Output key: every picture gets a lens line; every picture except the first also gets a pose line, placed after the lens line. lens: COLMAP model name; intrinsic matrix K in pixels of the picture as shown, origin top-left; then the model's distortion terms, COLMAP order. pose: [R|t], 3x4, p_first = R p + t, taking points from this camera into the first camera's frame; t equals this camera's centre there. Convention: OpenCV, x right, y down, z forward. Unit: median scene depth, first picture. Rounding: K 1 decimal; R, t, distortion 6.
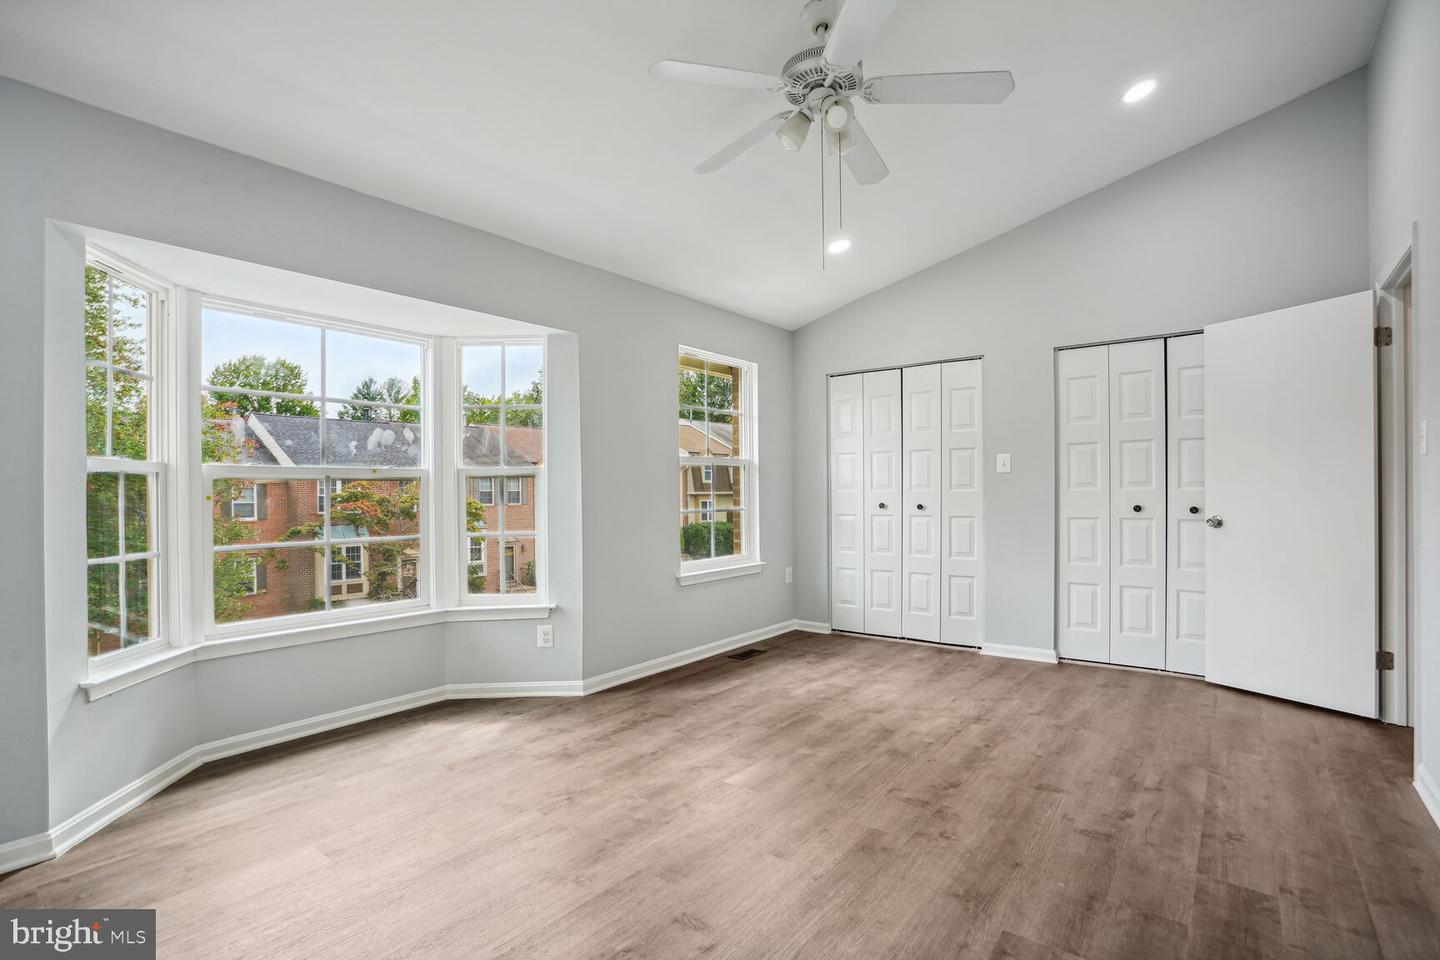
lens RADIAL K [[681.5, 0, 720.6], [0, 681.5, 488.0], [0, 0, 1]] dist [-0.057997, 0.024926]
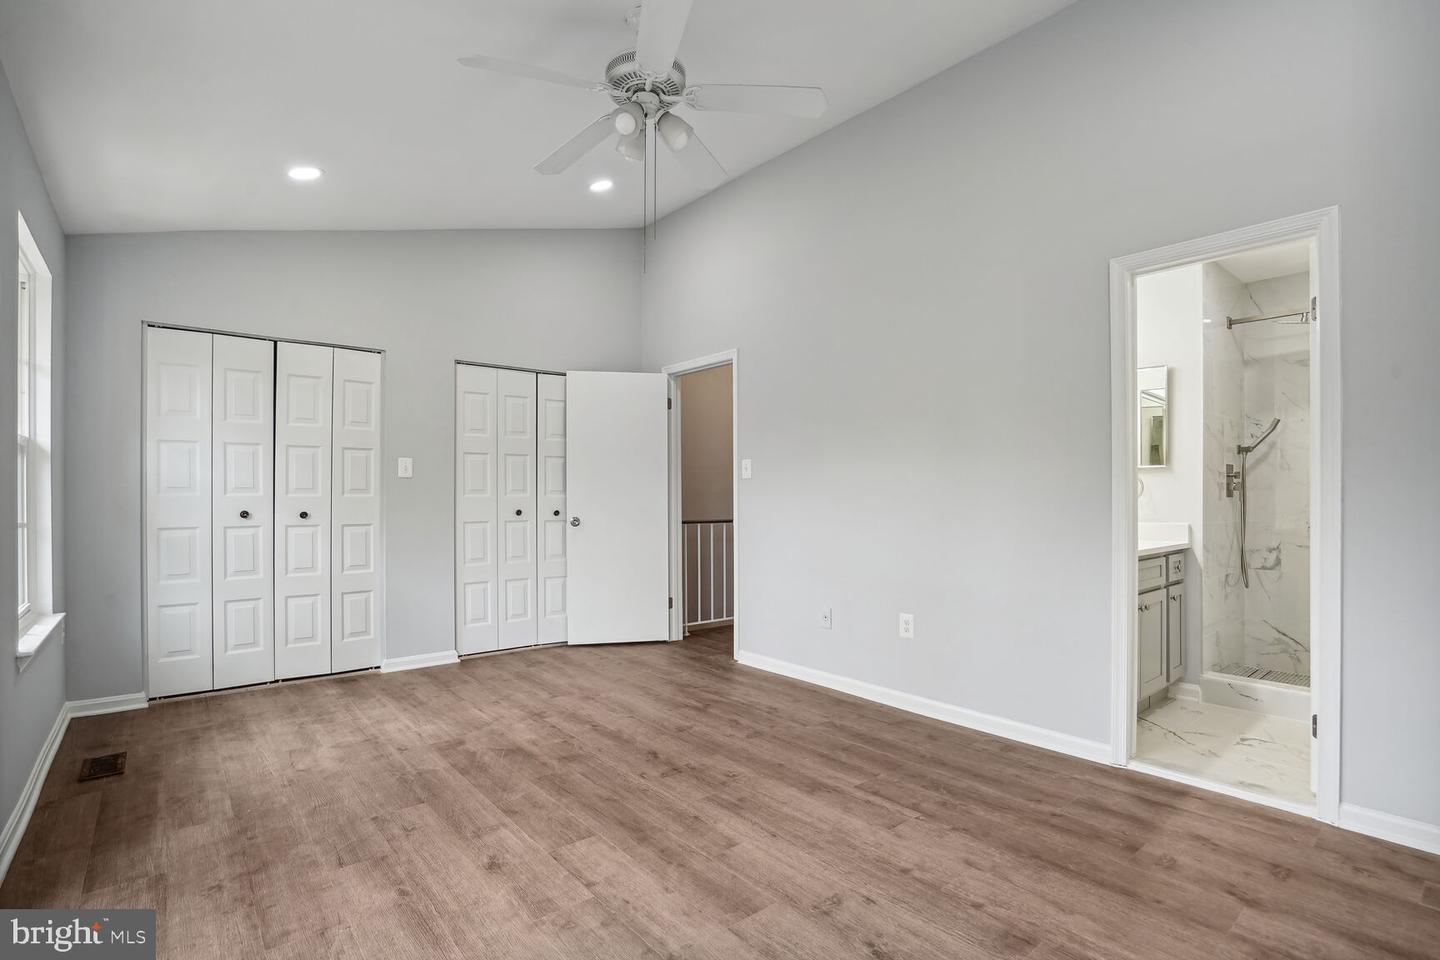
lens RADIAL K [[681.5, 0, 720.6], [0, 681.5, 488.0], [0, 0, 1]] dist [-0.057997, 0.024926]
pose [[0.217794, 0.021462, 0.975759, -0.511029], [-0.008184, 0.999763, -0.020164, 0.009608], [-0.975960, -0.003594, 0.217918, 0.431783]]
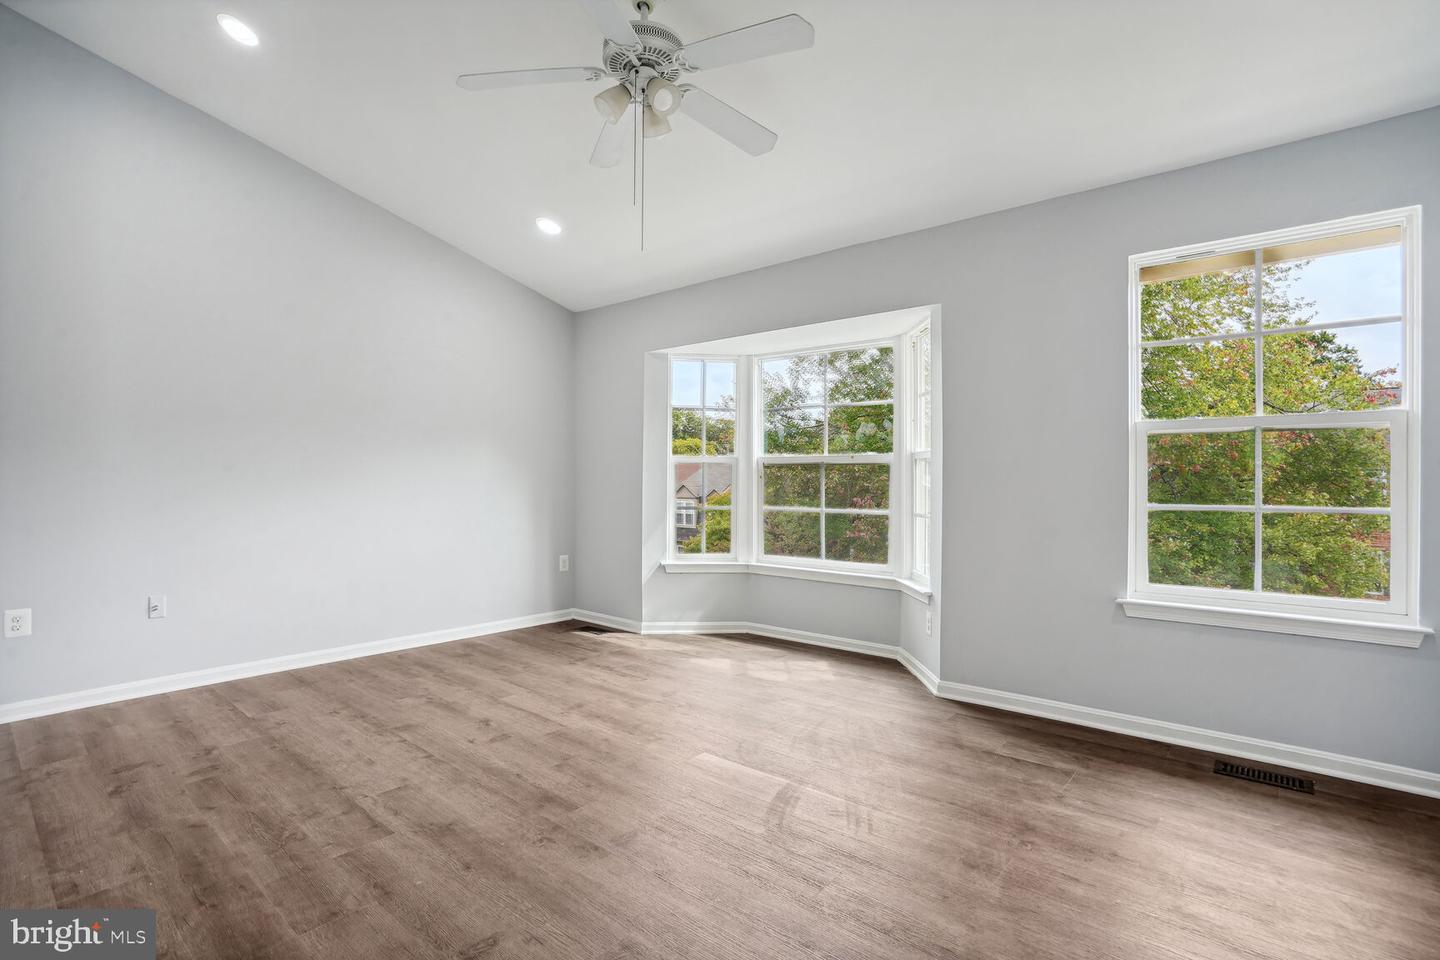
lens RADIAL K [[700.6, 0, 720.0], [0, 700.6, 480.0], [0, 0, 1]] dist [-0.062245, 0.027714]
pose [[-0.045822, 0.011525, -0.998883, 0.741081], [0.006559, 0.999915, 0.011236, 0.001130], [0.998928, -0.006037, -0.045894, 0.744642]]
